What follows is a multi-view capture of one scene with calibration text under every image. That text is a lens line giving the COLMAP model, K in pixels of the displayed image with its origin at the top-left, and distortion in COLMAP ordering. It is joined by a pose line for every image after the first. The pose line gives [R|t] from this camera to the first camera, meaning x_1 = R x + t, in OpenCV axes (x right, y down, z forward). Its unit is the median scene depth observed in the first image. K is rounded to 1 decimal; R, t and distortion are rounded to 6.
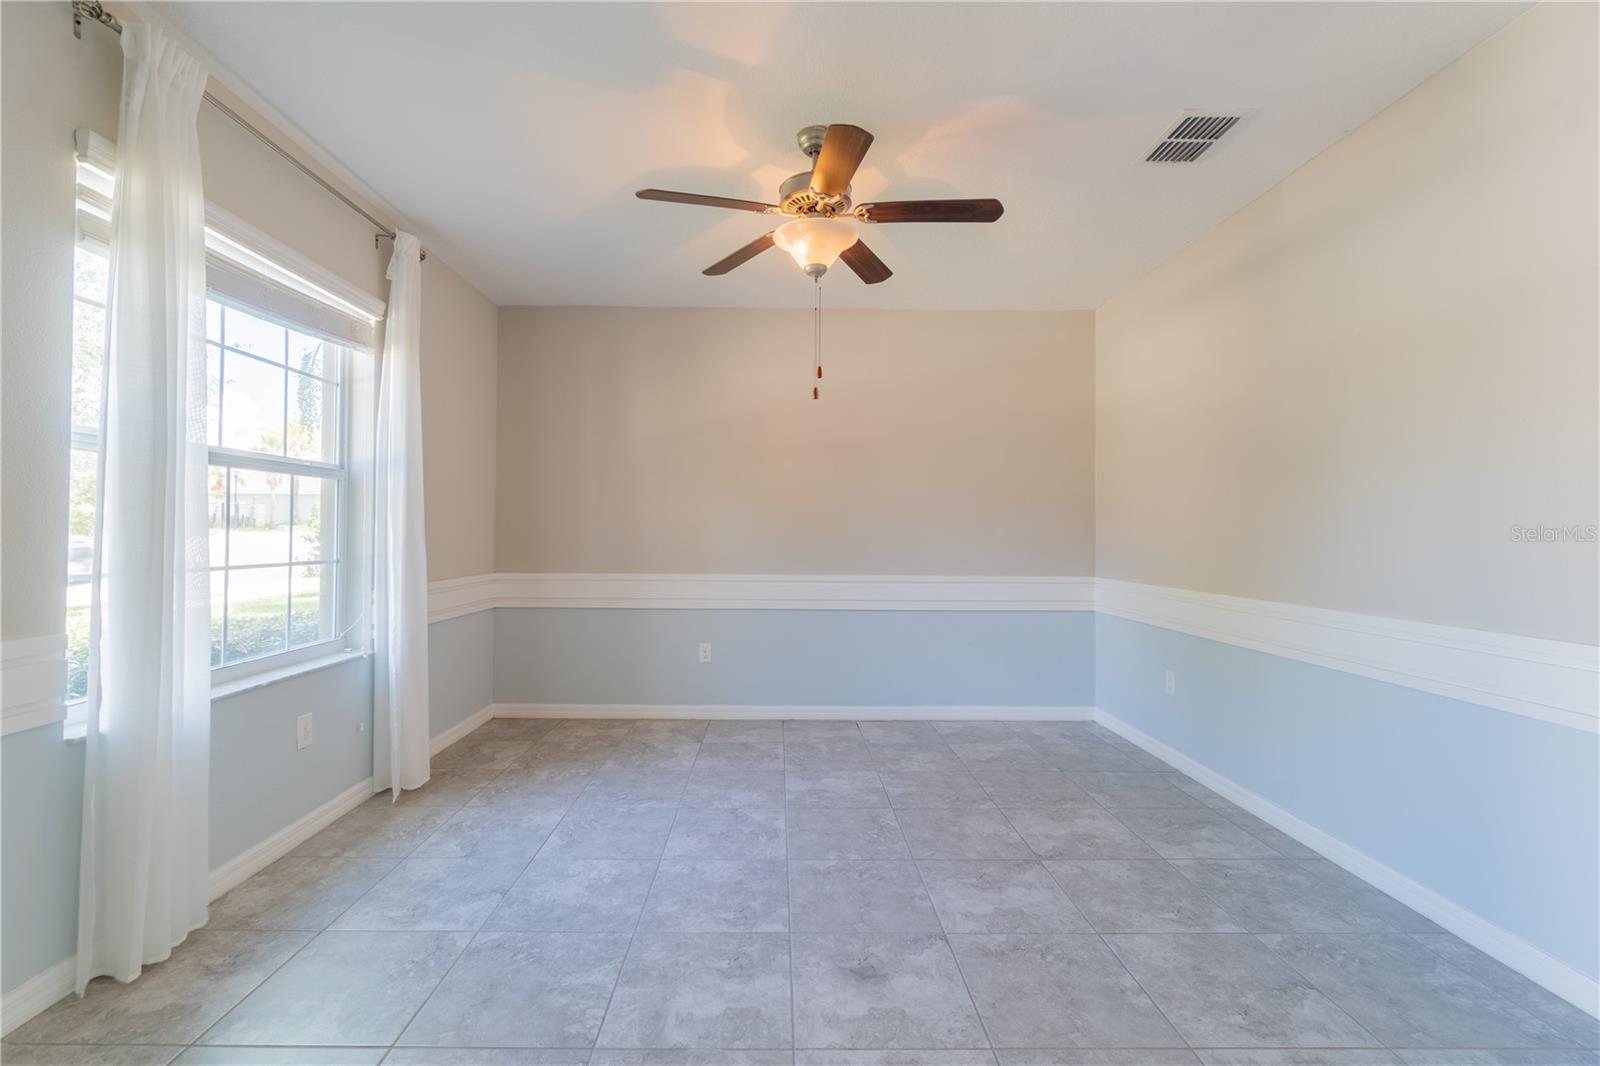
lens RADIAL K [[684.0, 0, 782.1], [0, 684.0, 525.6], [0, 0, 1]] dist [-0.013749, 0.003970]
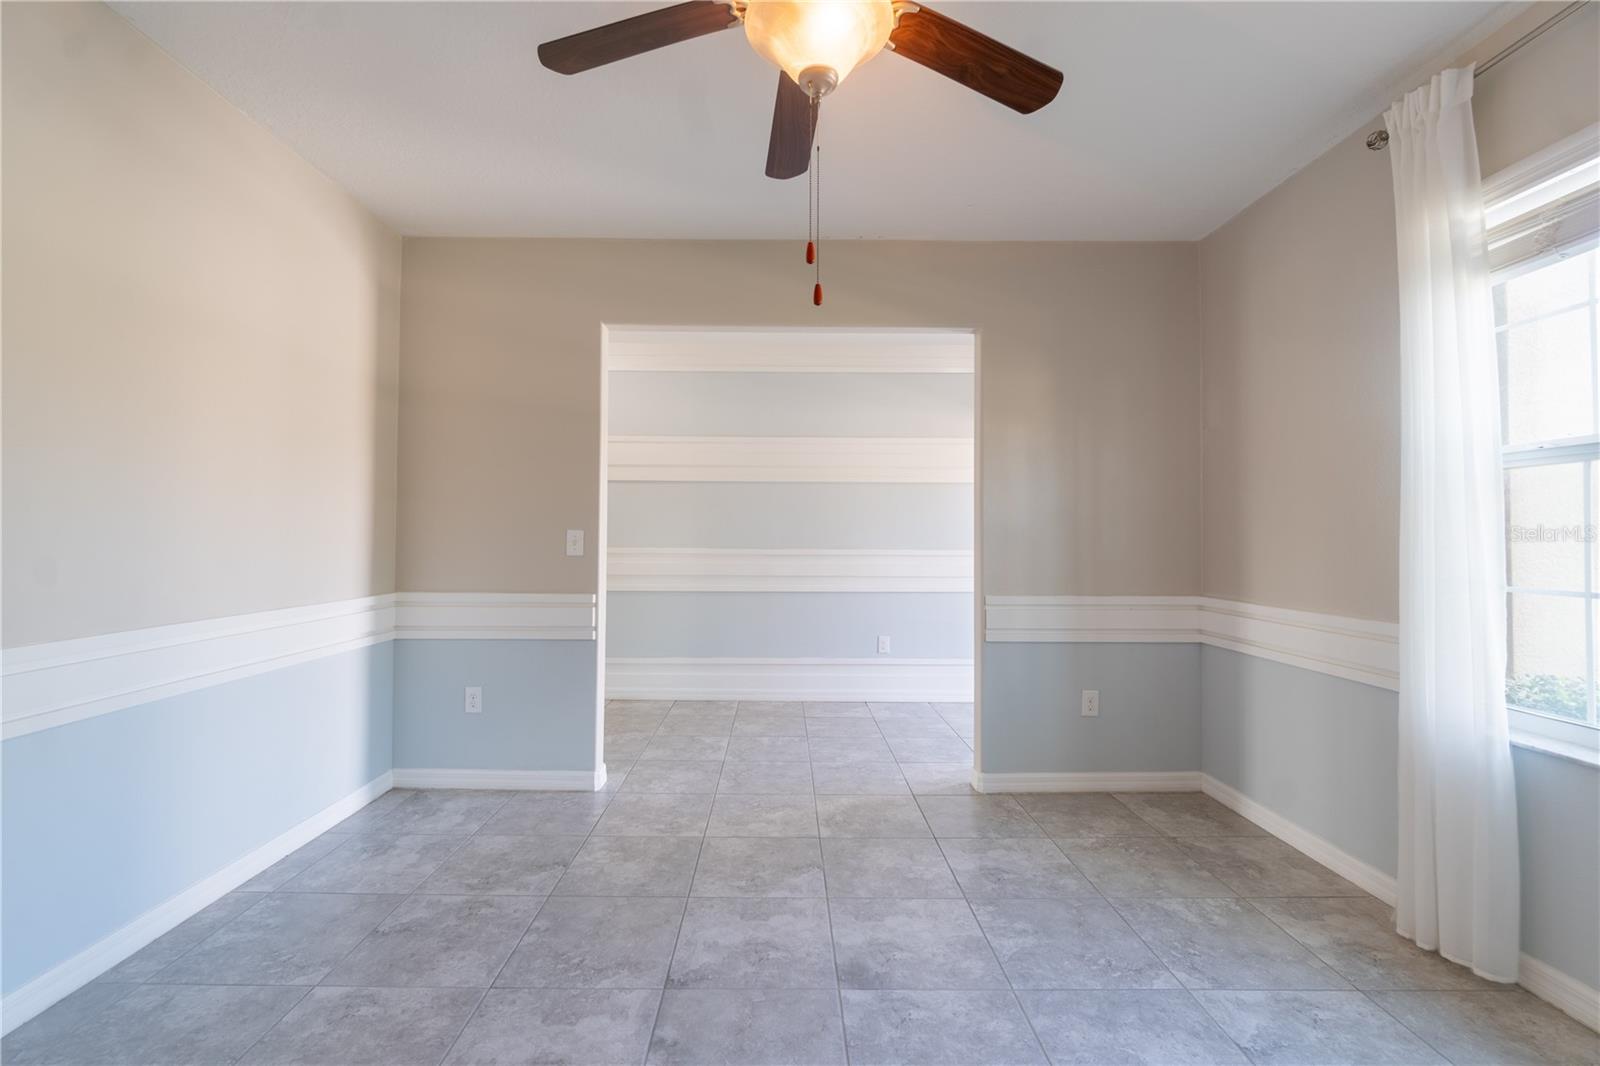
lens RADIAL K [[684.0, 0, 782.1], [0, 684.0, 525.6], [0, 0, 1]] dist [-0.013749, 0.003970]
pose [[-0.999897, -0.012571, 0.006997, 0.081890], [-0.012758, 0.999543, -0.027393, 0.016855], [-0.006649, -0.027480, -0.999600, 1.799869]]
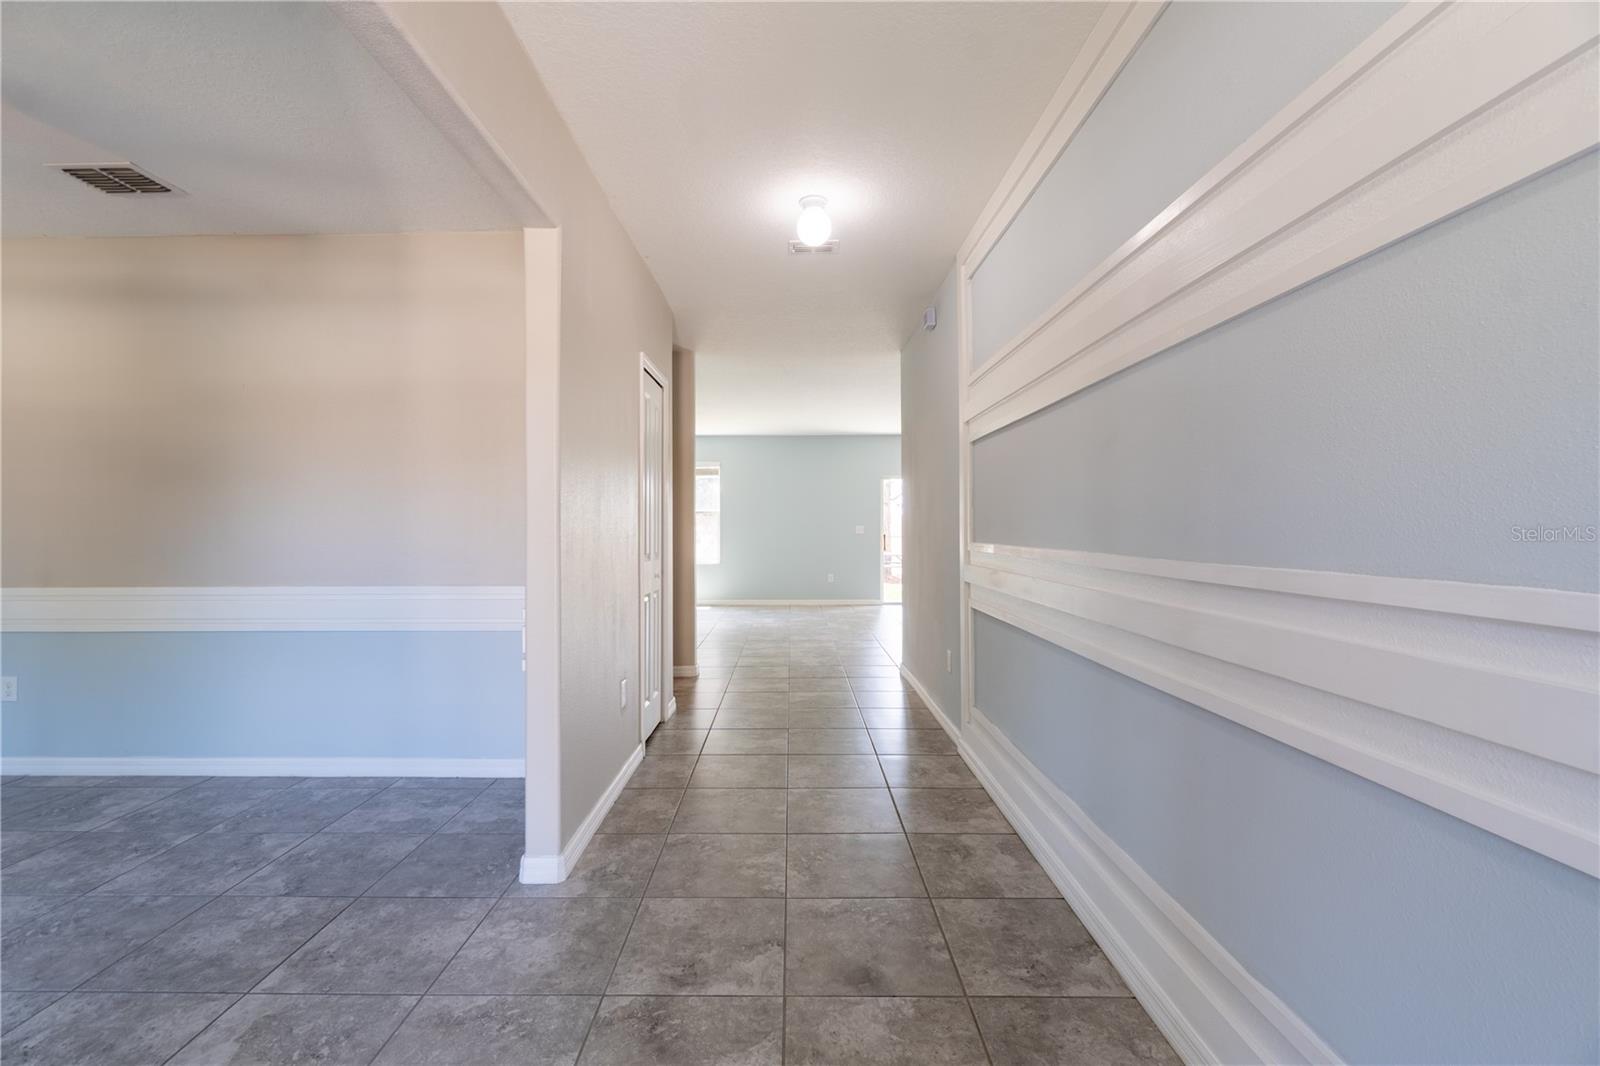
lens RADIAL K [[684.0, 0, 782.1], [0, 684.0, 525.6], [0, 0, 1]] dist [-0.013749, 0.003970]
pose [[0.016086, -0.003608, 0.999864, -0.571823], [-0.004986, 0.999981, 0.003689, -0.005060], [-0.999858, -0.005045, 0.016067, -0.136620]]
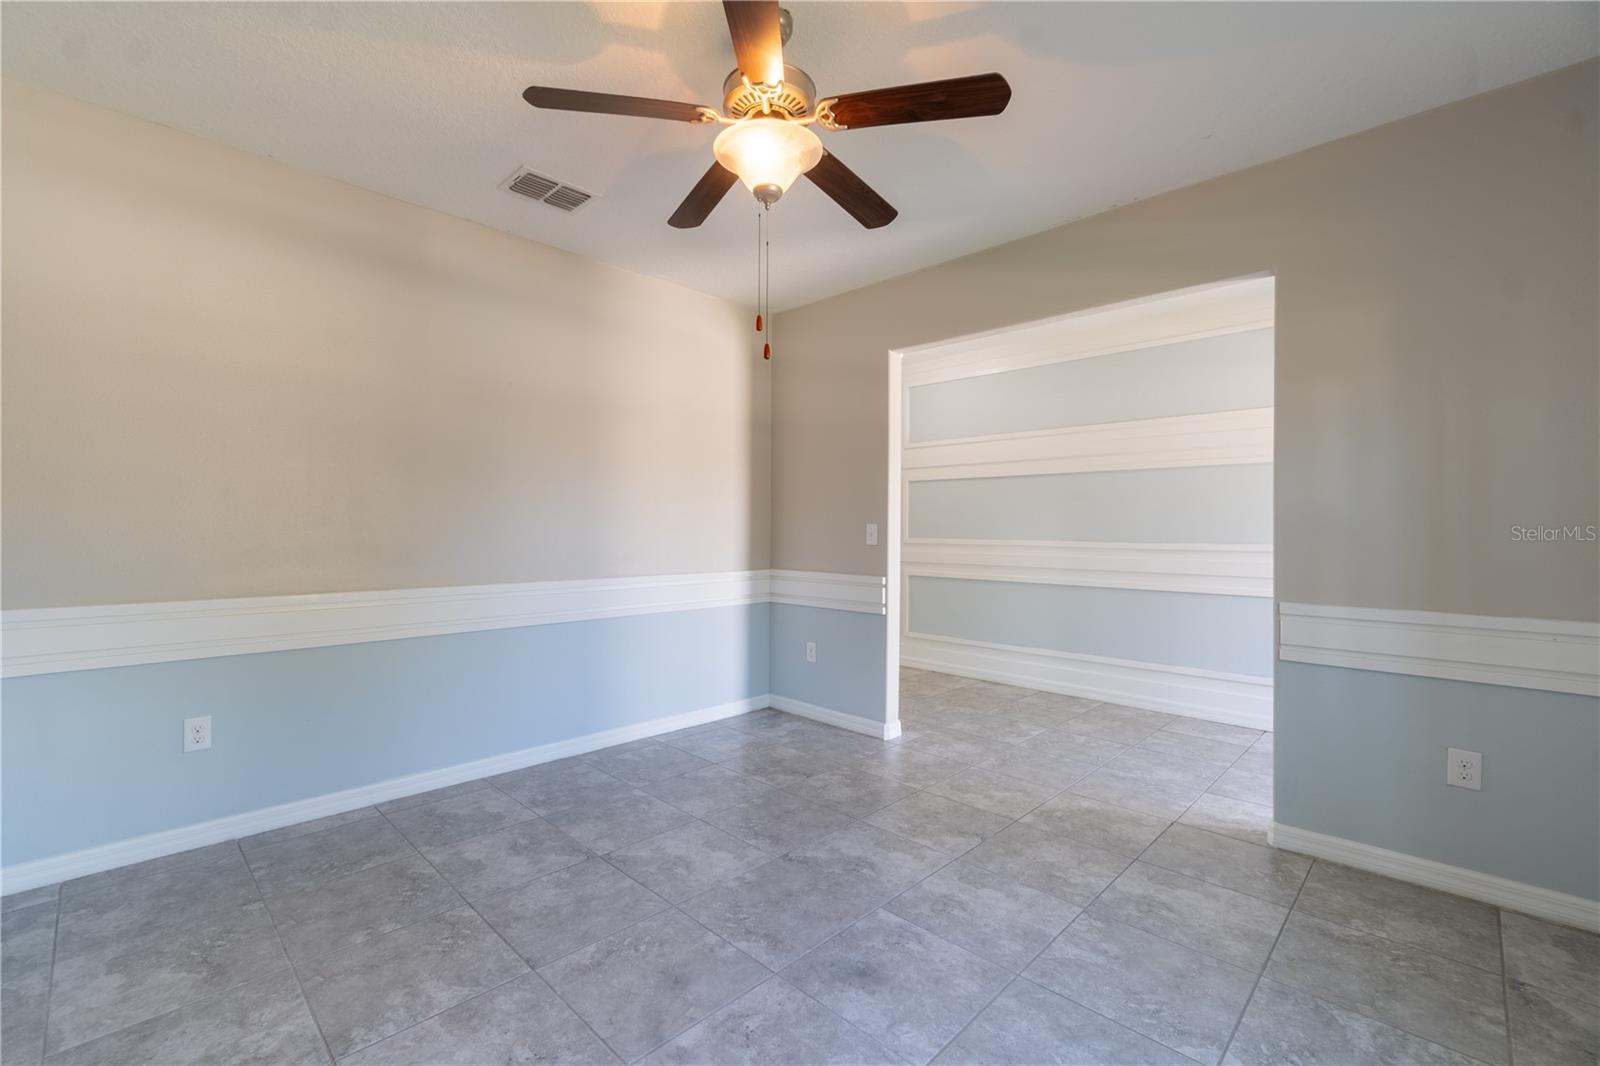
lens RADIAL K [[684.0, 0, 782.1], [0, 684.0, 525.6], [0, 0, 1]] dist [-0.013749, 0.003970]
pose [[-0.699560, -0.008810, 0.714520, -0.601370], [-0.017862, 0.999827, -0.005160, 0.009756], [-0.714351, -0.016373, -0.699596, 1.759822]]
